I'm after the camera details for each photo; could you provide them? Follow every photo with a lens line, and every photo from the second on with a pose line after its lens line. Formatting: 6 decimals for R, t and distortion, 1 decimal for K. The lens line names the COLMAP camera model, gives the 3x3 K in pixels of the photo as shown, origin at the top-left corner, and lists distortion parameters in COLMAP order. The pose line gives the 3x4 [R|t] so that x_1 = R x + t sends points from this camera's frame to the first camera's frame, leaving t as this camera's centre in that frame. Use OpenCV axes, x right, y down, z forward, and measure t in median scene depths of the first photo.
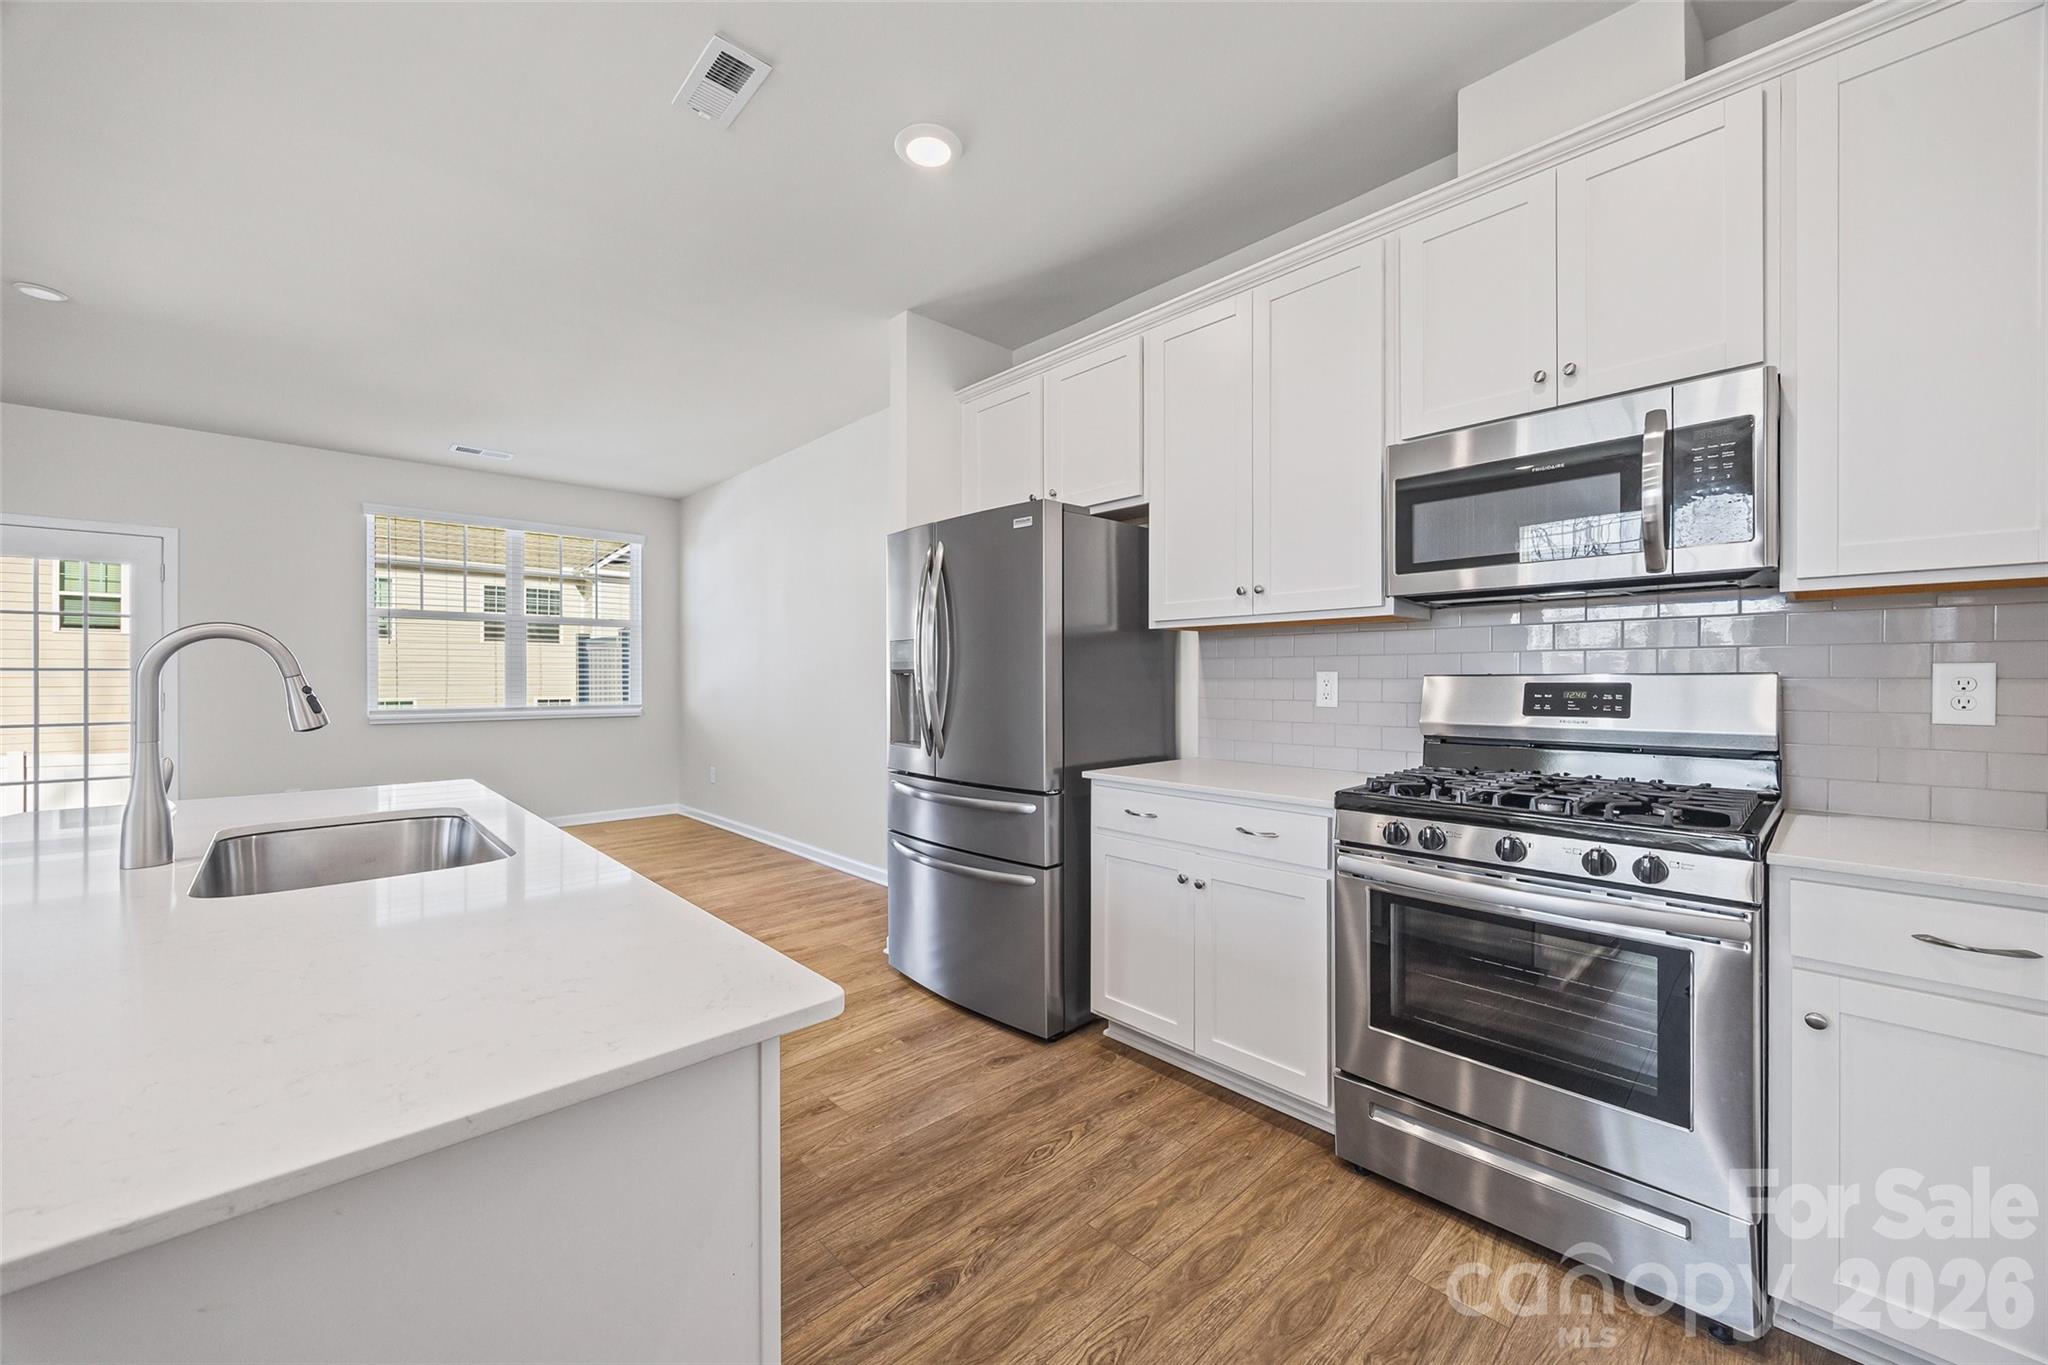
lens RADIAL K [[788.0, 0, 1032.1], [0, 788.0, 680.4], [0, 0, 1]] dist [0.002173, 0.000043]
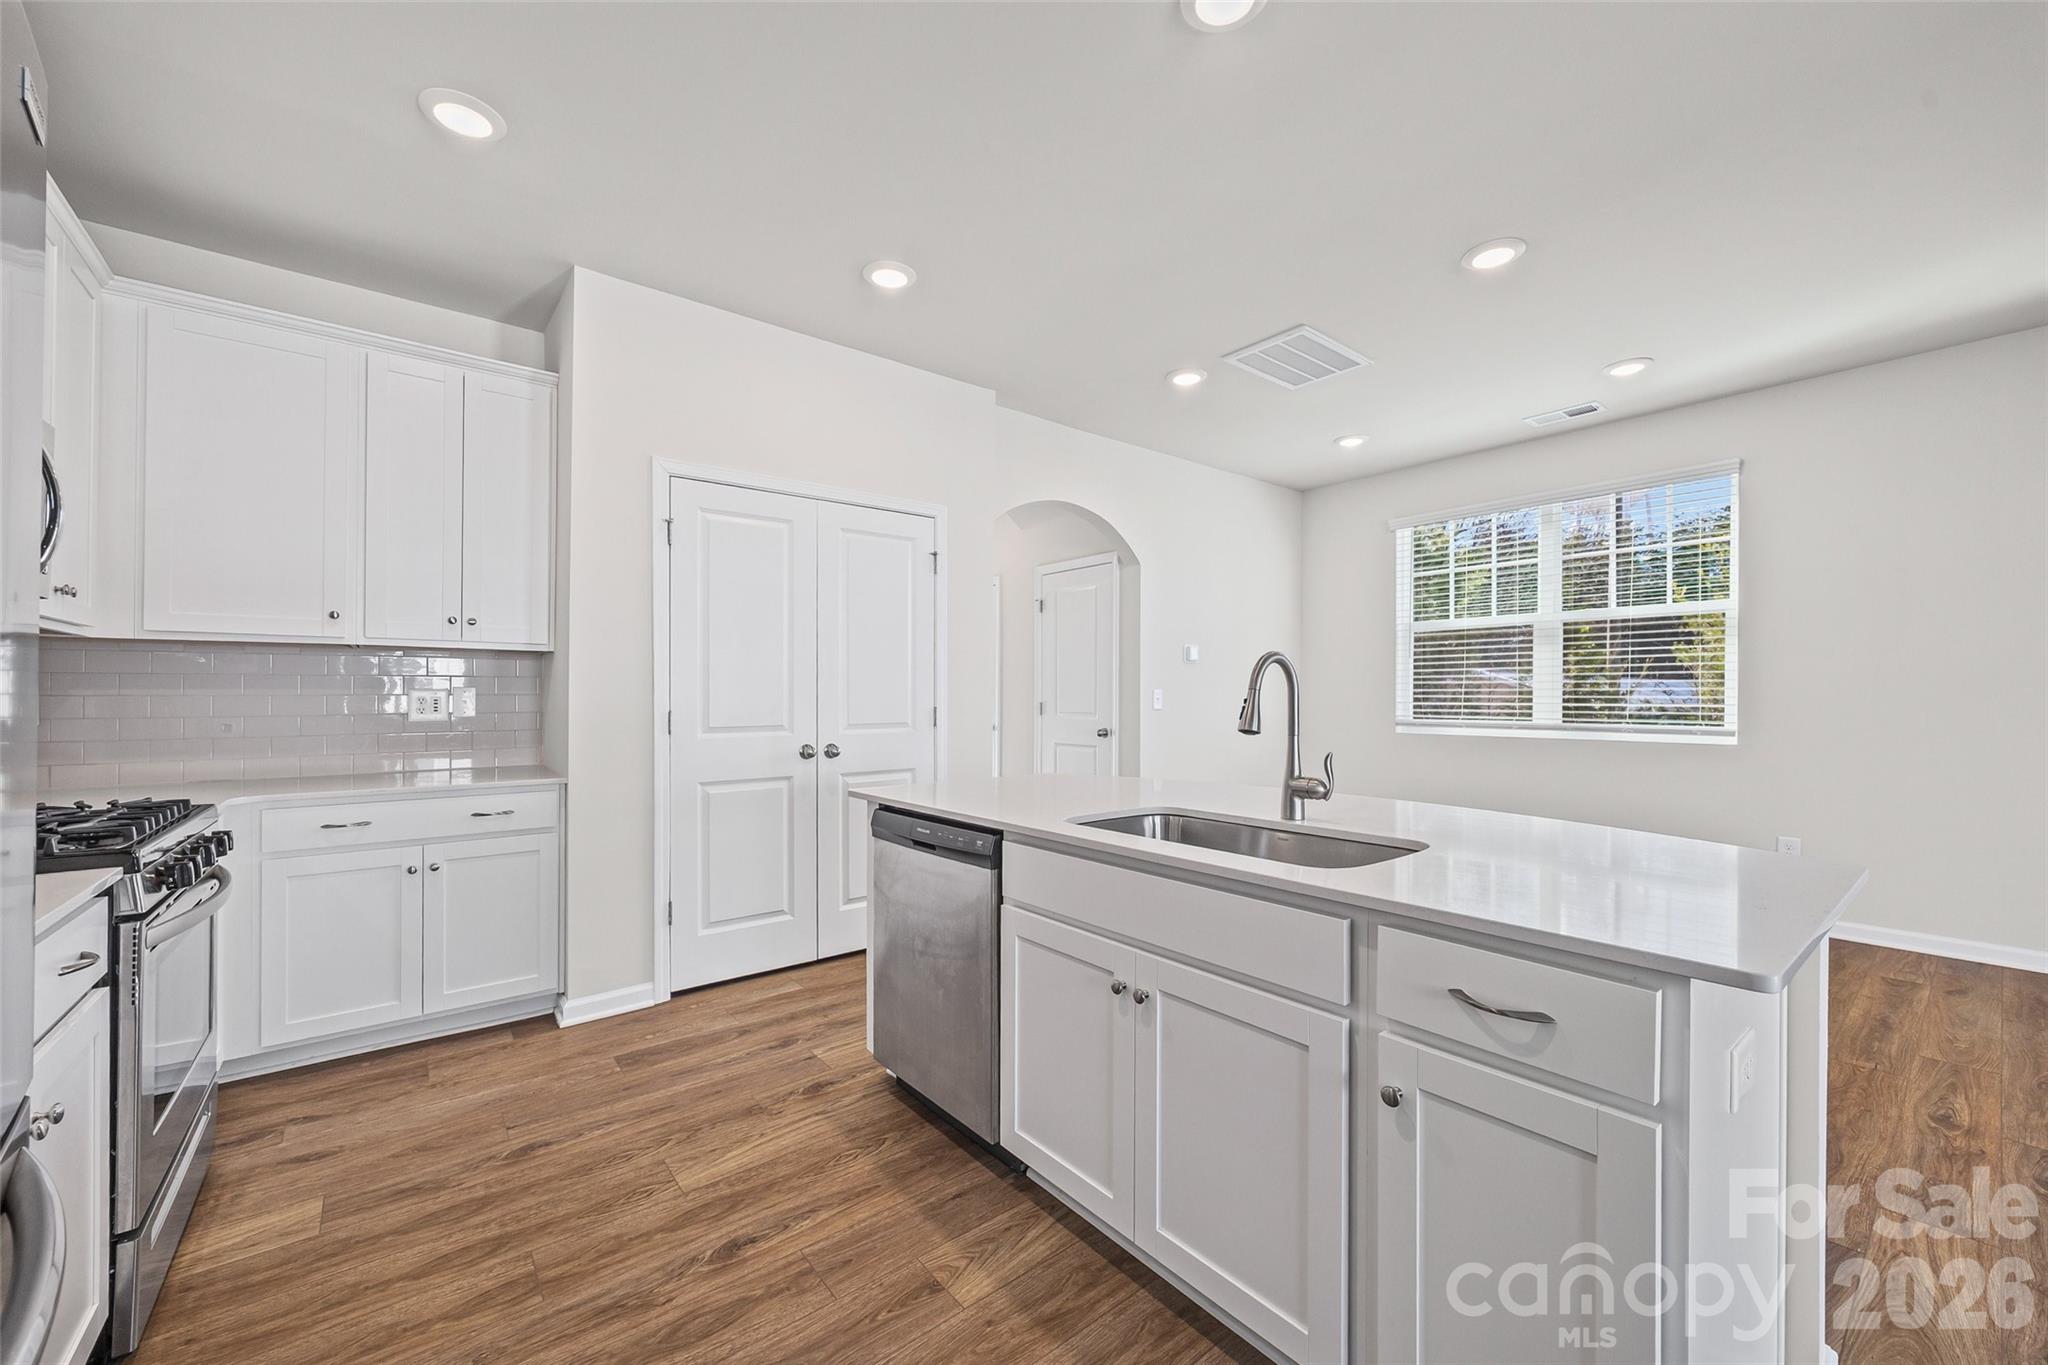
lens RADIAL K [[788.0, 0, 1024.7], [0, 788.0, 692.5], [0, 0, 1]] dist [0.002173, 0.000043]
pose [[-0.996030, 0.002042, 0.088999, -0.584102], [0.002107, 0.999998, 0.000641, -0.002560], [-0.088997, 0.000825, -0.996032, 1.936395]]
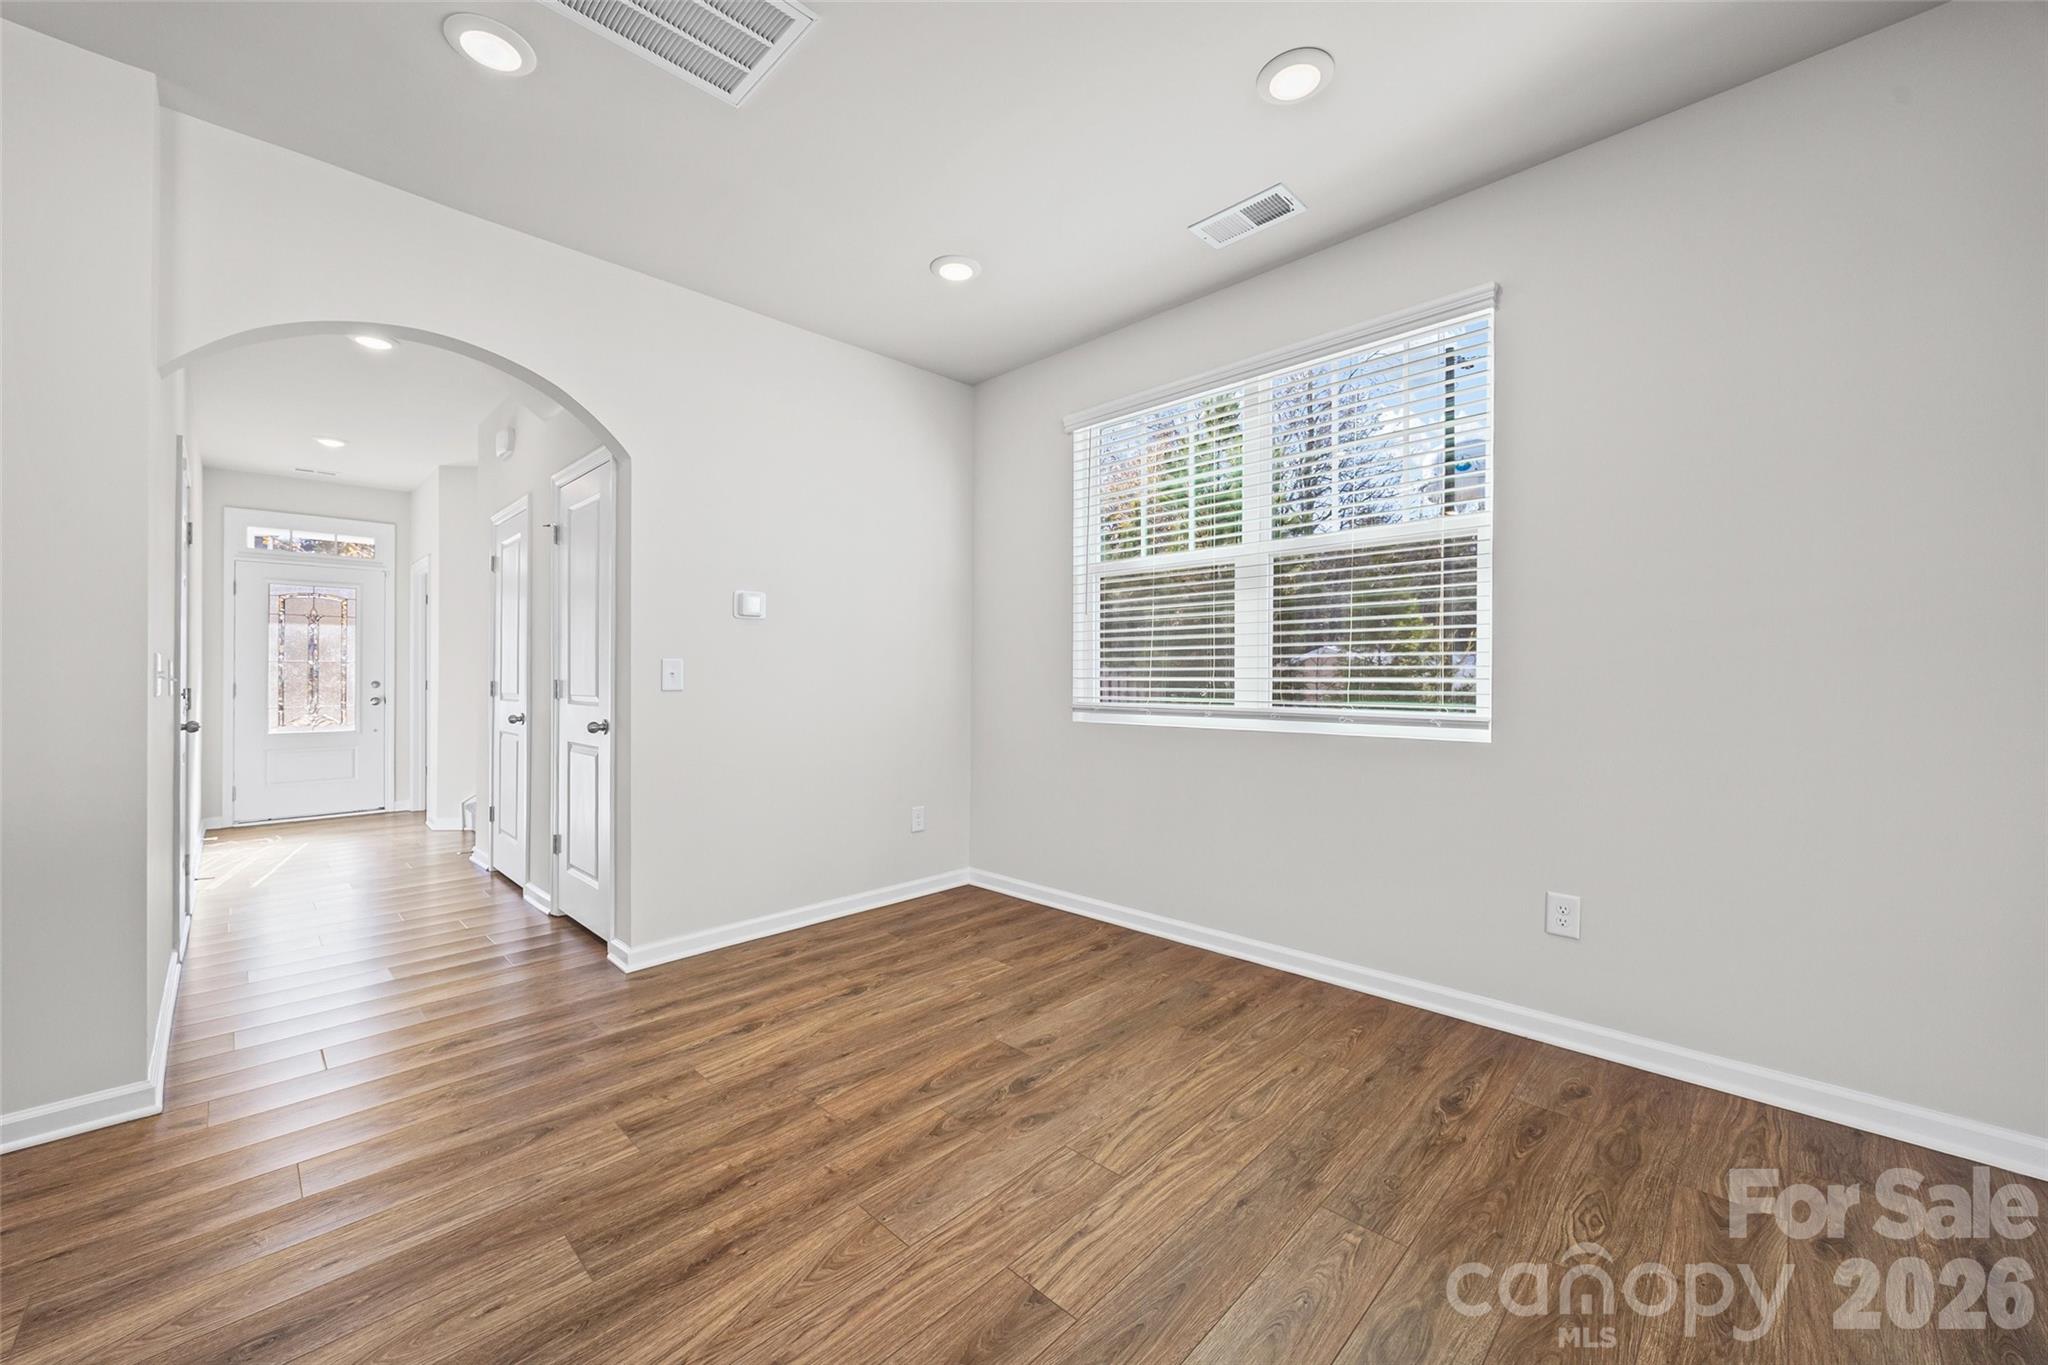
lens RADIAL K [[788.0, 0, 1017.3], [0, 788.0, 677.3], [0, 0, 1]] dist [0.002173, 0.000043]
pose [[-0.999671, 0.005876, -0.024958, -1.621570], [0.005659, 0.999946, 0.008746, 0.020732], [0.025008, 0.008601, -0.999650, 0.795037]]
